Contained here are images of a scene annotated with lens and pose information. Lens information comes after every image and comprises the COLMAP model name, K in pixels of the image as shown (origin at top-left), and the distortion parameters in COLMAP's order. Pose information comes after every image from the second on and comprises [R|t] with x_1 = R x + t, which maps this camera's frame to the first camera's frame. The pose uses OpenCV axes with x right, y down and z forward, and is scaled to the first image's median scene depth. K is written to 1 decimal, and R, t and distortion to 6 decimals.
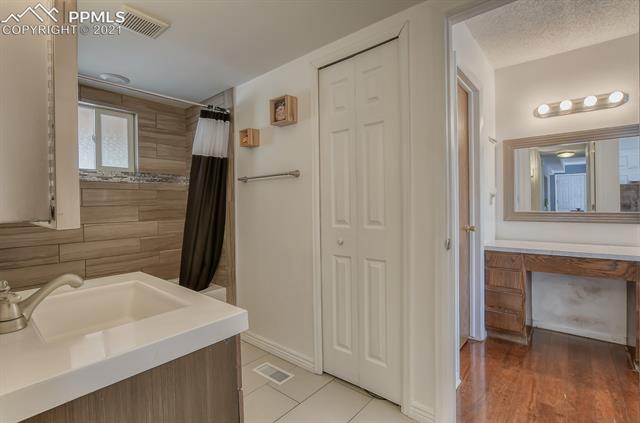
lens RADIAL K [[300.4, 0, 319.8], [0, 300.4, 209.7], [0, 0, 1]] dist [-0.012480, 0.000454]
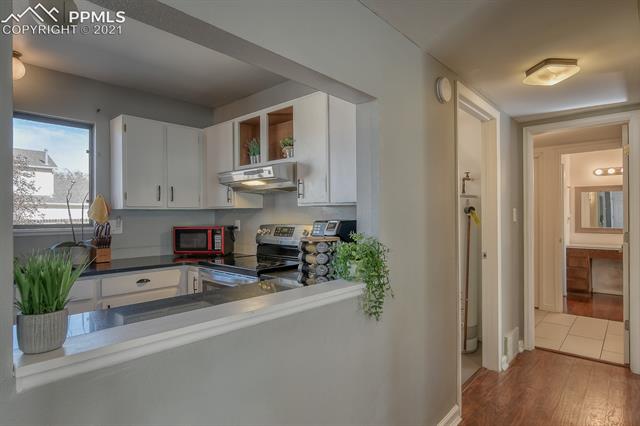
lens RADIAL K [[345.3, 0, 318.0], [0, 345.3, 213.5], [0, 0, 1]] dist [-0.005843, -0.000744]
pose [[0.999036, 0.012869, -0.041974, -0.877880], [-0.013788, 0.999670, -0.021677, -0.010497], [0.041681, 0.022235, 0.998884, -1.173485]]
